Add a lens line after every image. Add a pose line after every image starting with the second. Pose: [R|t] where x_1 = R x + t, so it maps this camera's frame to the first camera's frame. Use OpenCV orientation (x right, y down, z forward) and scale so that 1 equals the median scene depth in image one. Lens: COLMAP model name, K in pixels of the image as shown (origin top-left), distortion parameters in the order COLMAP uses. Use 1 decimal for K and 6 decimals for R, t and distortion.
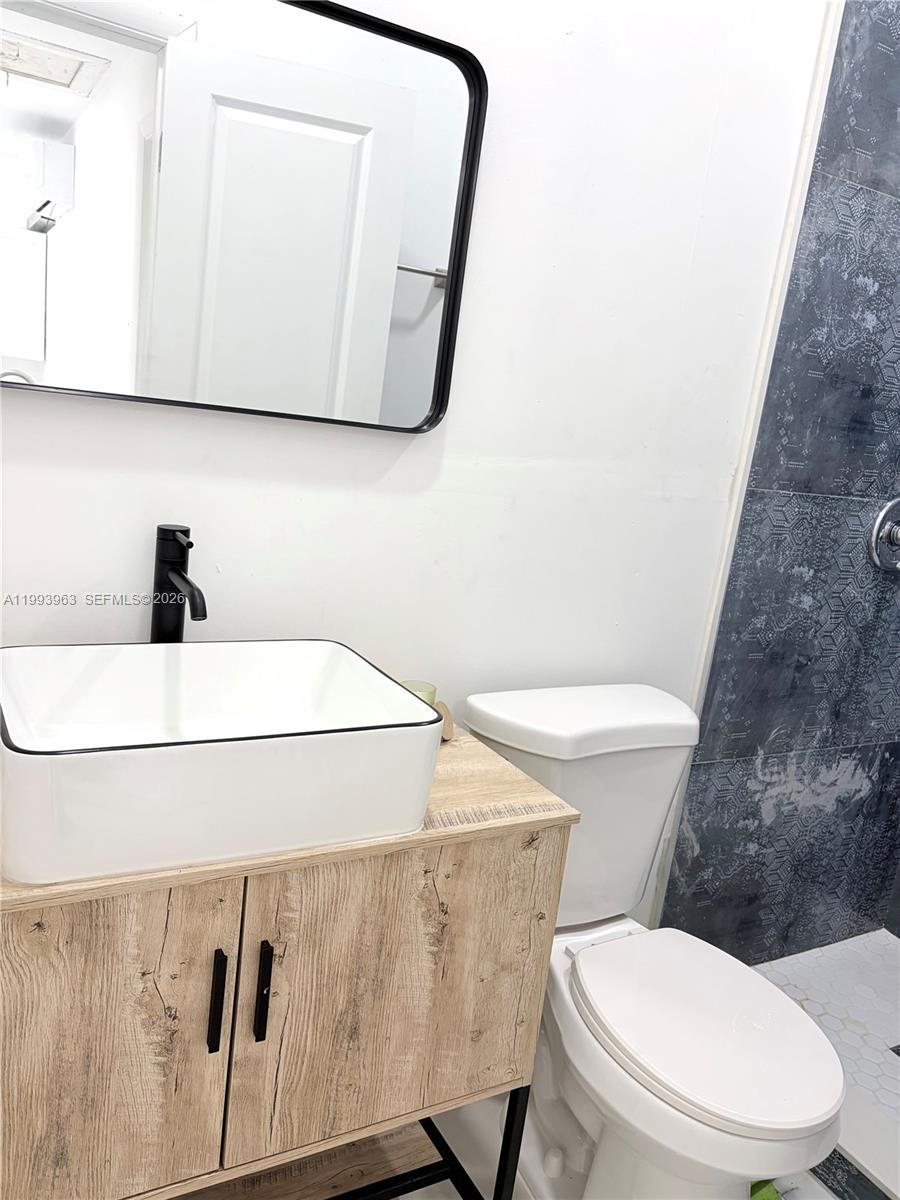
lens RADIAL K [[903.0, 0, 447.2], [0, 903.0, 594.4], [0, 0, 1]] dist [0.066119, -0.076710]
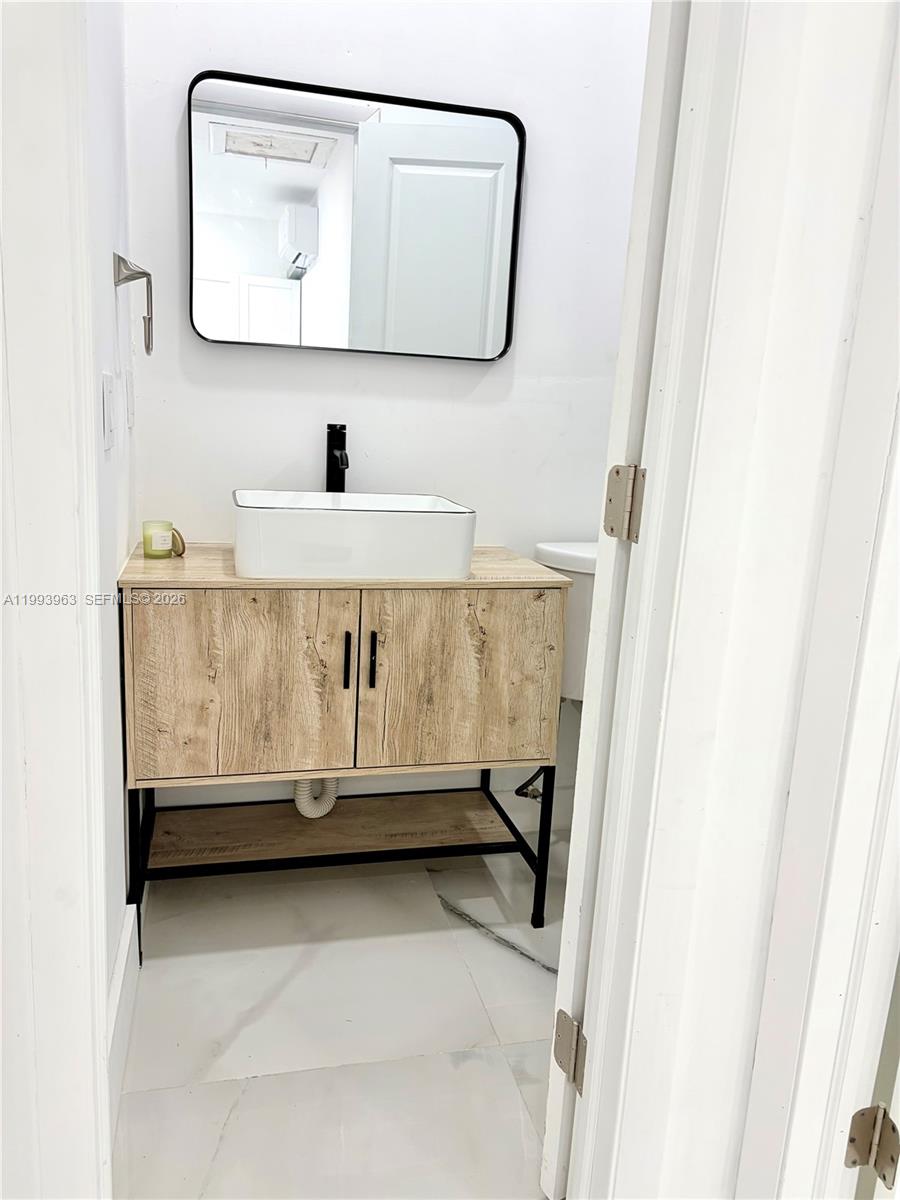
lens RADIAL K [[903.0, 0, 461.7], [0, 903.0, 594.2], [0, 0, 1]] dist [0.066119, -0.076710]
pose [[0.966389, -0.018739, -0.256401, 0.394245], [0.011860, 0.999528, -0.028346, 0.333949], [0.256812, 0.024352, 0.966155, -0.625383]]
